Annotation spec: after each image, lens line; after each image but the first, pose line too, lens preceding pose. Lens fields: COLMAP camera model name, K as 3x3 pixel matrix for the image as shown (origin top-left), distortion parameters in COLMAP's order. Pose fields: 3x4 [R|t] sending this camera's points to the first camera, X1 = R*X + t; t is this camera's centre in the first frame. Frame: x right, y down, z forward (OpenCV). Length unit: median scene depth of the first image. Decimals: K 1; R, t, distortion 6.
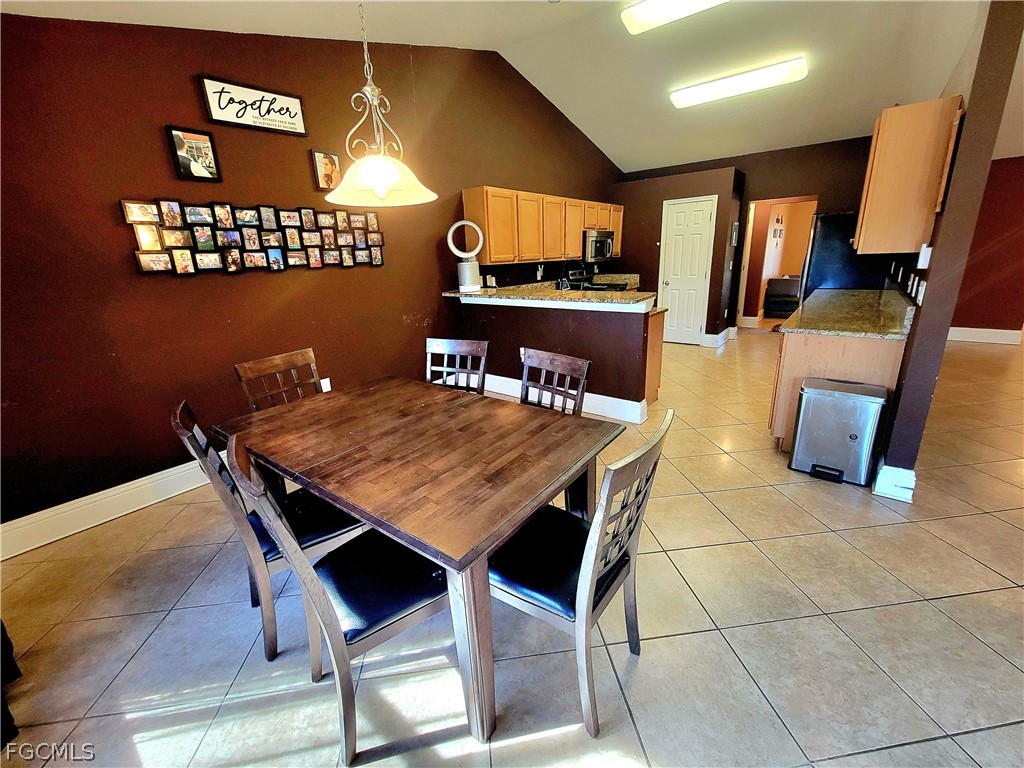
lens RADIAL K [[419.8, 0, 510.3], [0, 419.8, 381.6], [0, 0, 1]] dist [-0.003521, -0.000526]
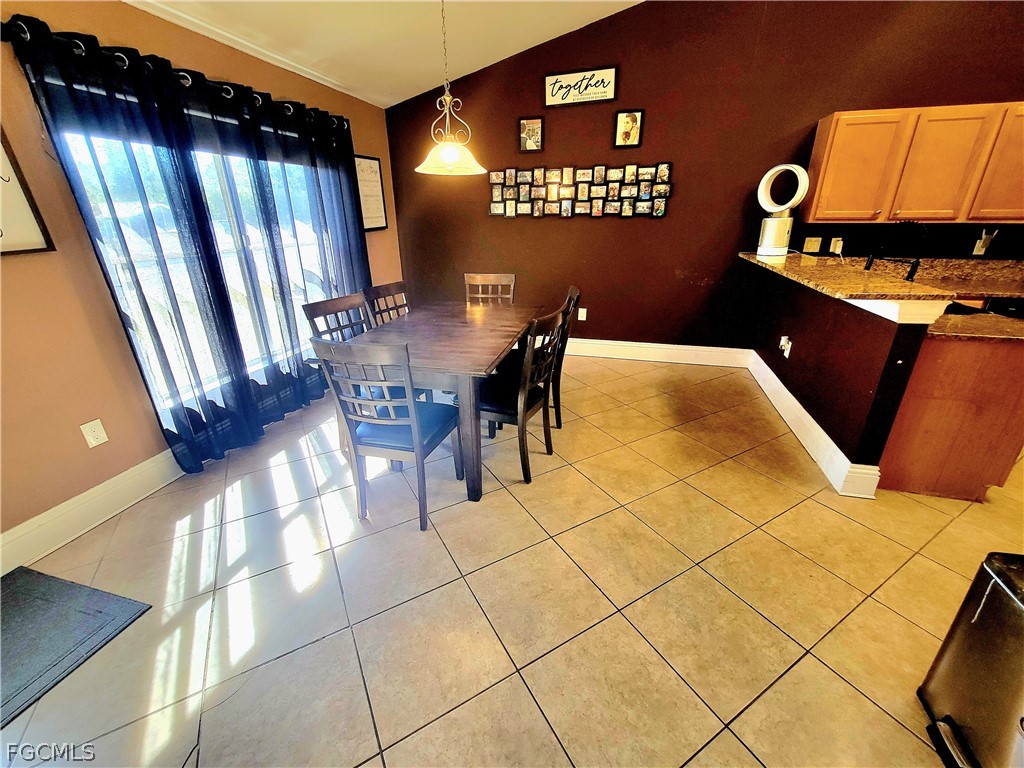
lens RADIAL K [[419.8, 0, 507.9], [0, 419.8, 382.7], [0, 0, 1]] dist [-0.003521, -0.000526]
pose [[0.391593, 0.369243, -0.842801, 0.654185], [-0.275962, 0.920915, 0.275245, -0.095014], [0.877781, 0.124797, 0.462521, 0.283867]]
